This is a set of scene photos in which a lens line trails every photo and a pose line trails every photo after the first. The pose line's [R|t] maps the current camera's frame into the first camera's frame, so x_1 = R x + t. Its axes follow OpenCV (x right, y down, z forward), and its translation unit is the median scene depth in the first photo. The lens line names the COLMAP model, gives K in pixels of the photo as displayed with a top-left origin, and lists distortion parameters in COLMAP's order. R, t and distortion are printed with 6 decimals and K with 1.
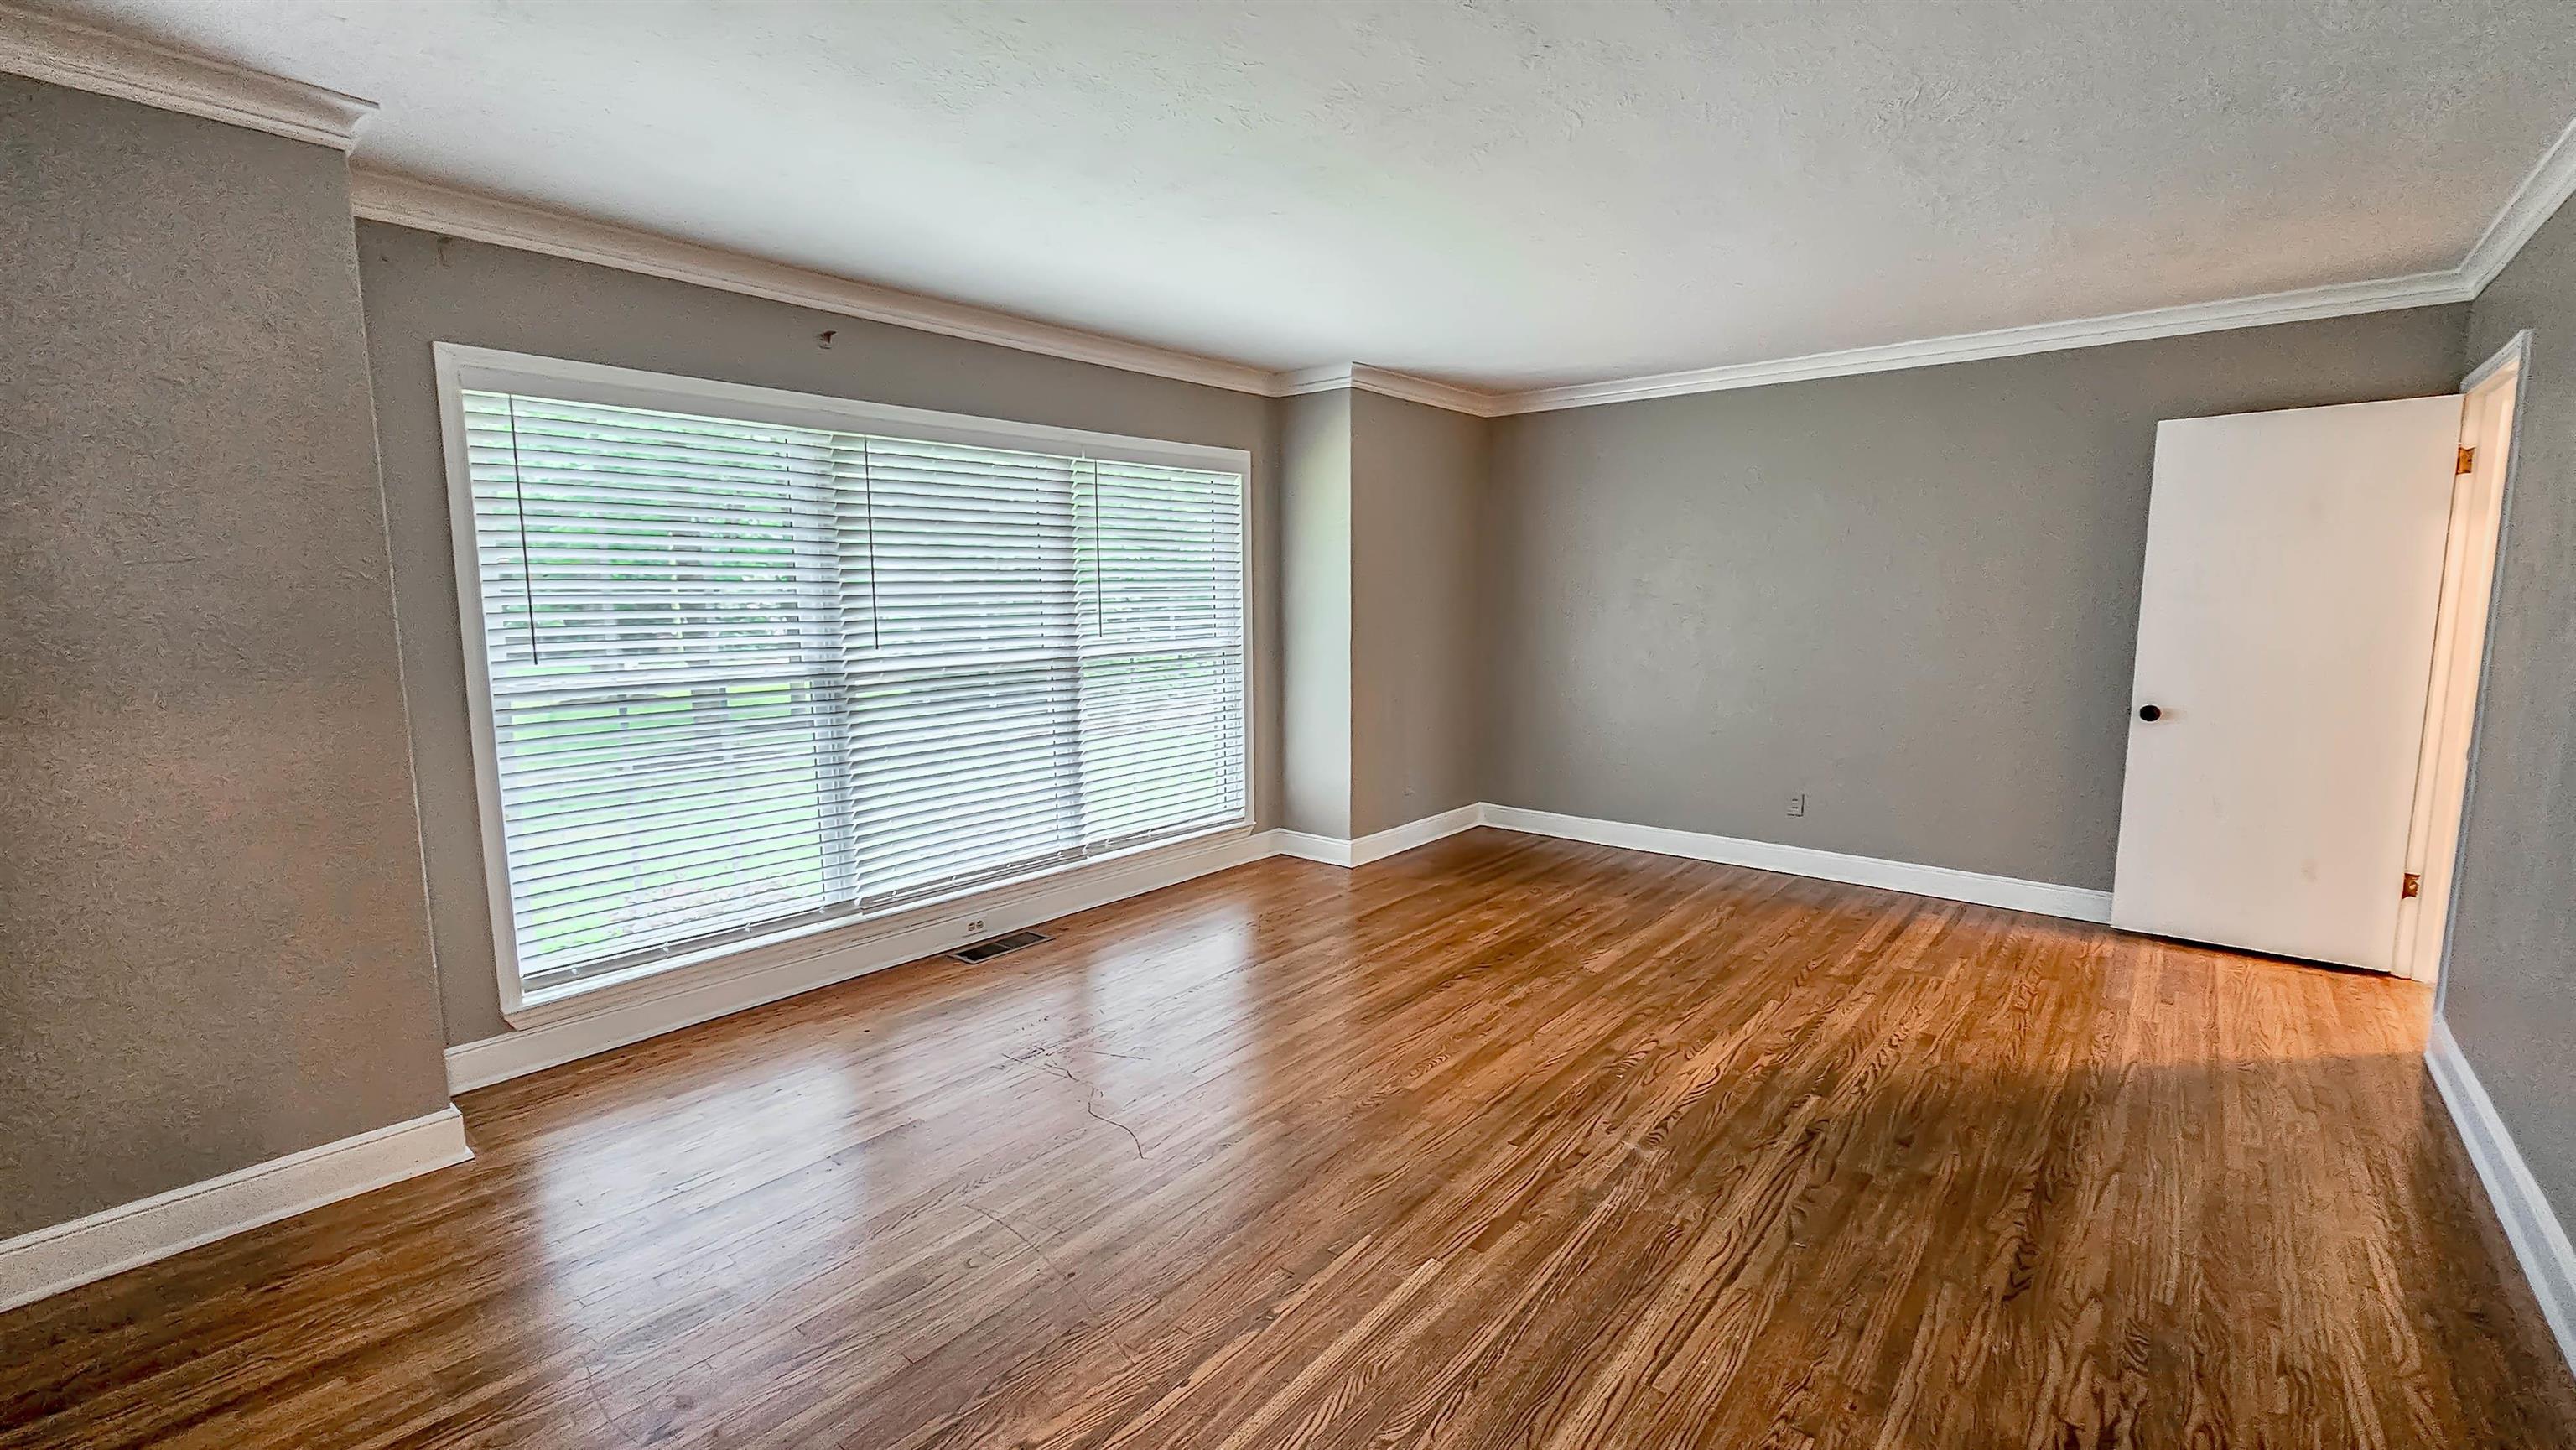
lens RADIAL K [[1051.8, 0, 1305.2], [0, 1051.8, 722.5], [0, 0, 1]] dist [-0.000659, 0.000464]
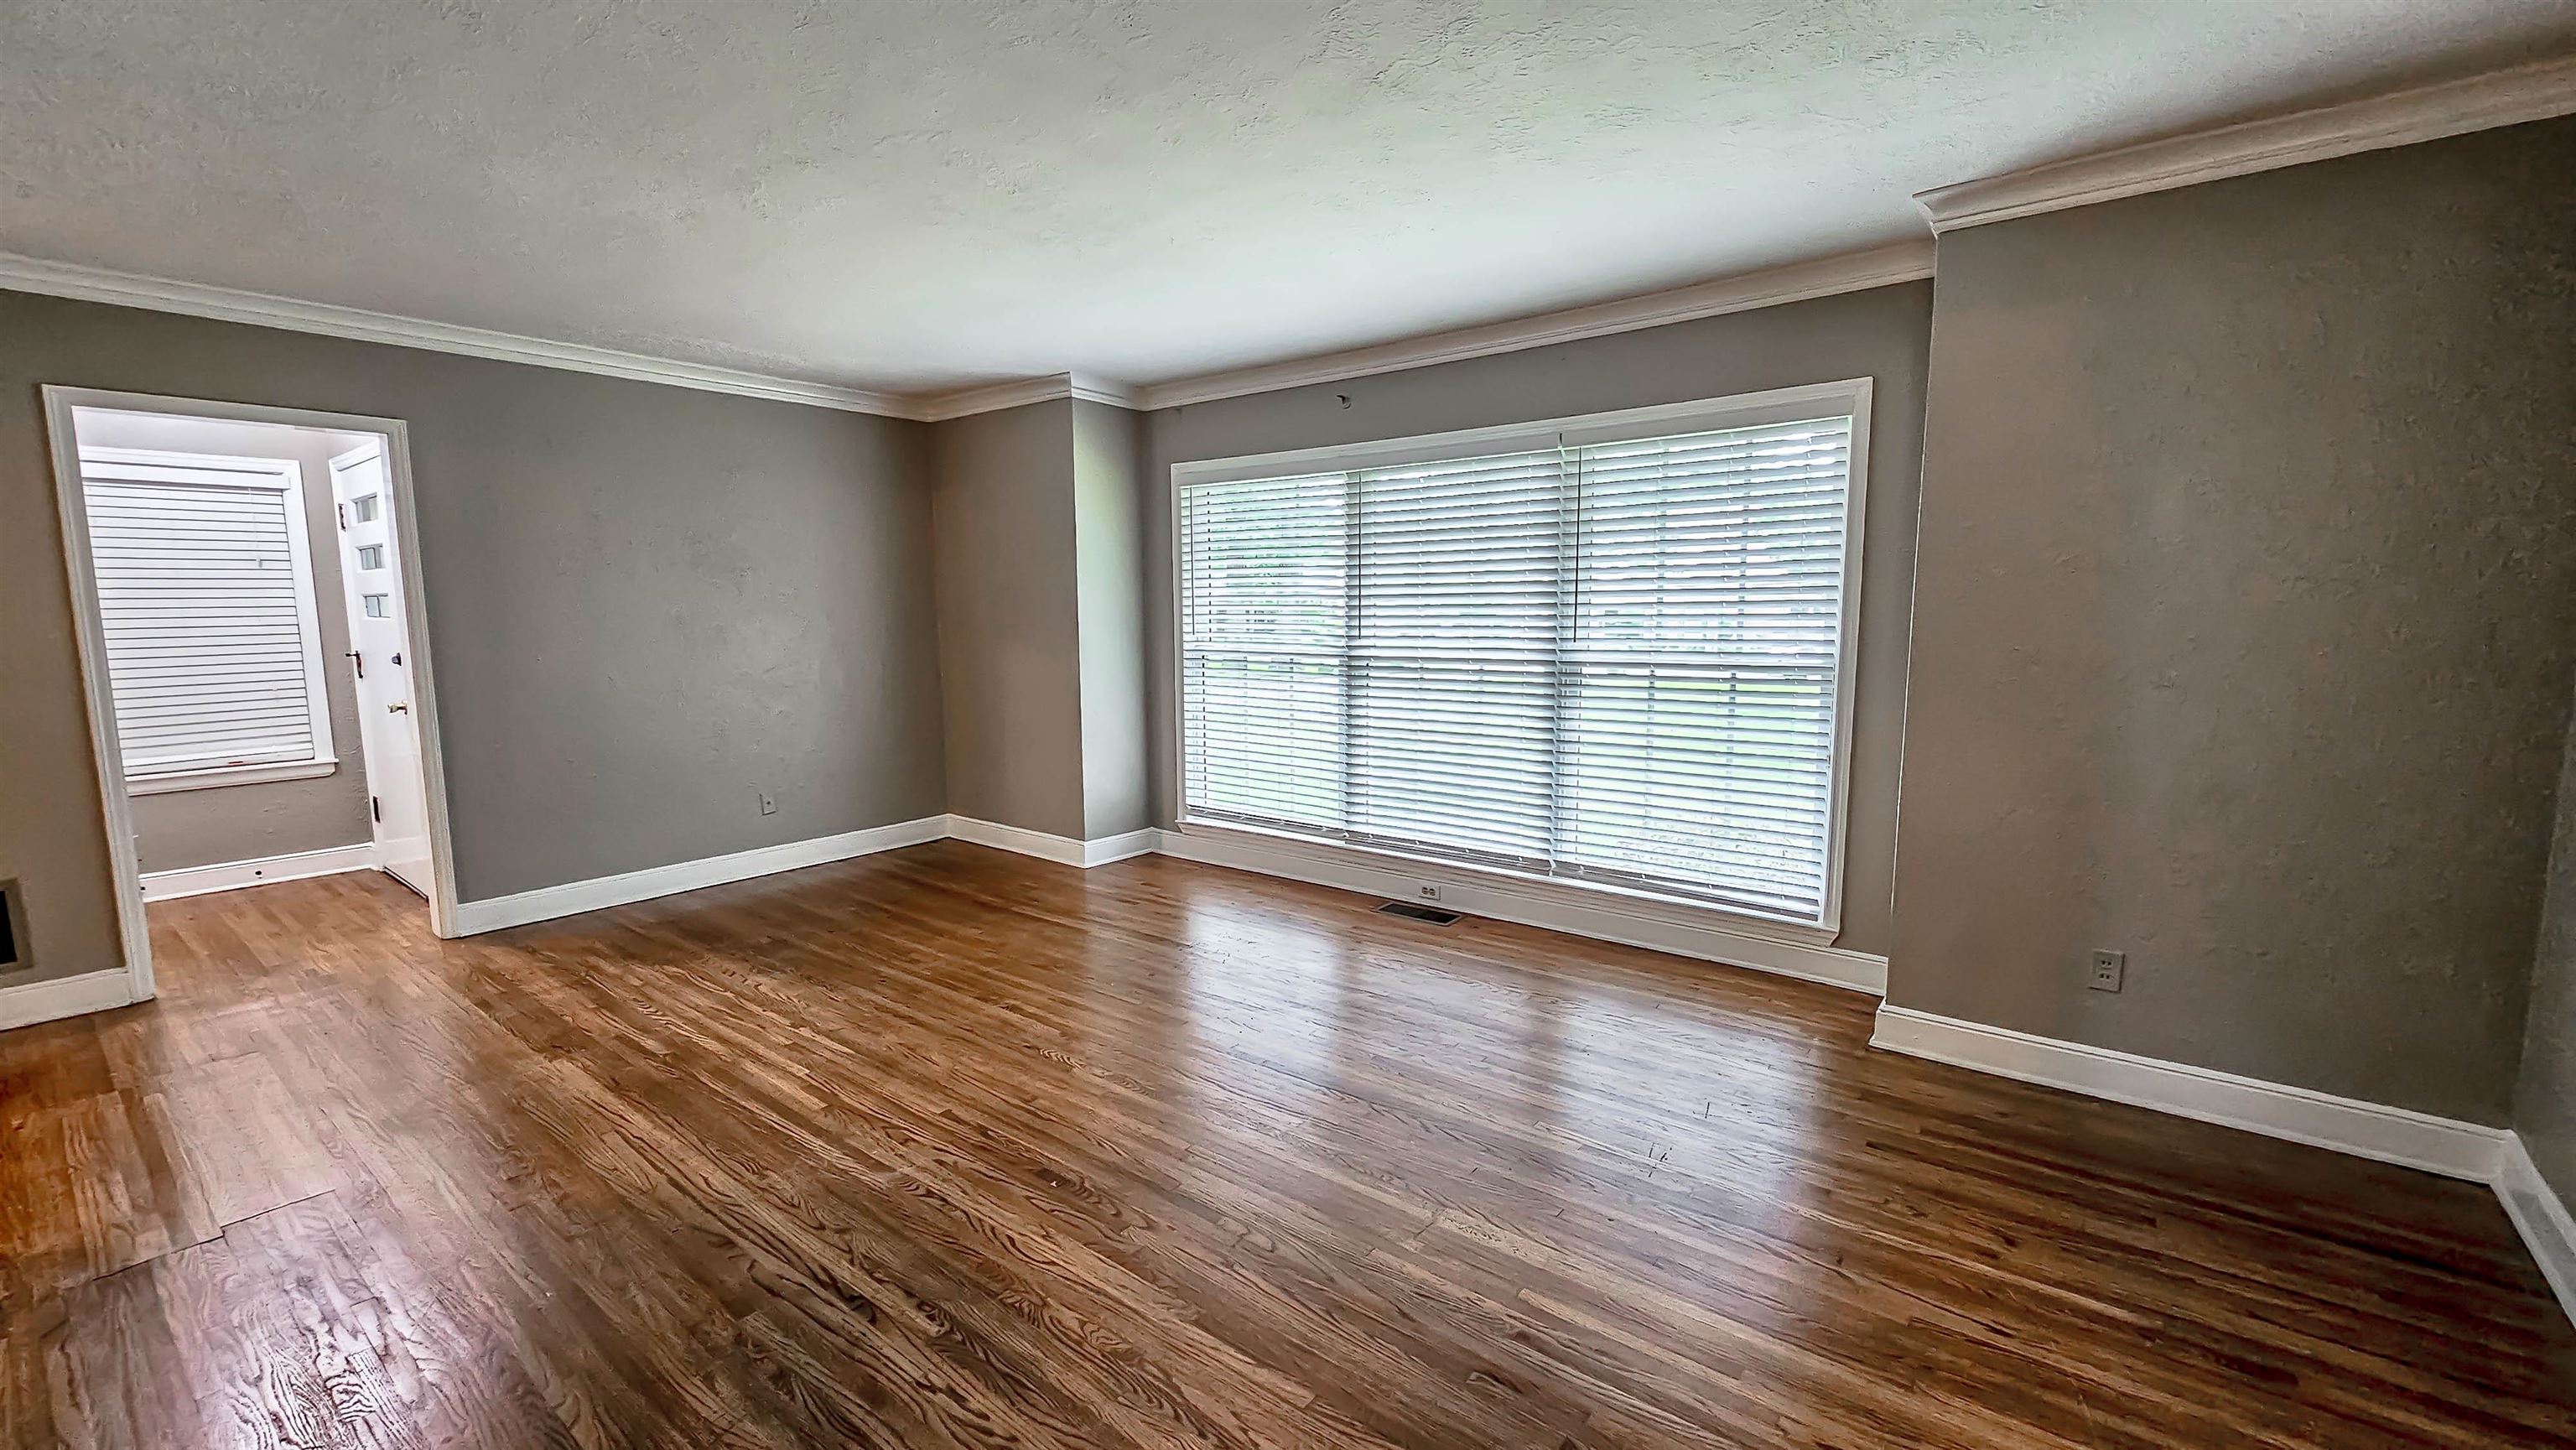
lens RADIAL K [[1051.8, 0, 1304.7], [0, 1051.8, 725.0], [0, 0, 1]] dist [-0.000659, 0.000464]
pose [[0.045738, 0.126741, -0.990881, 0.842817], [-0.114554, 0.986041, 0.120834, -0.110933], [0.992364, 0.107982, 0.059618, 0.861447]]
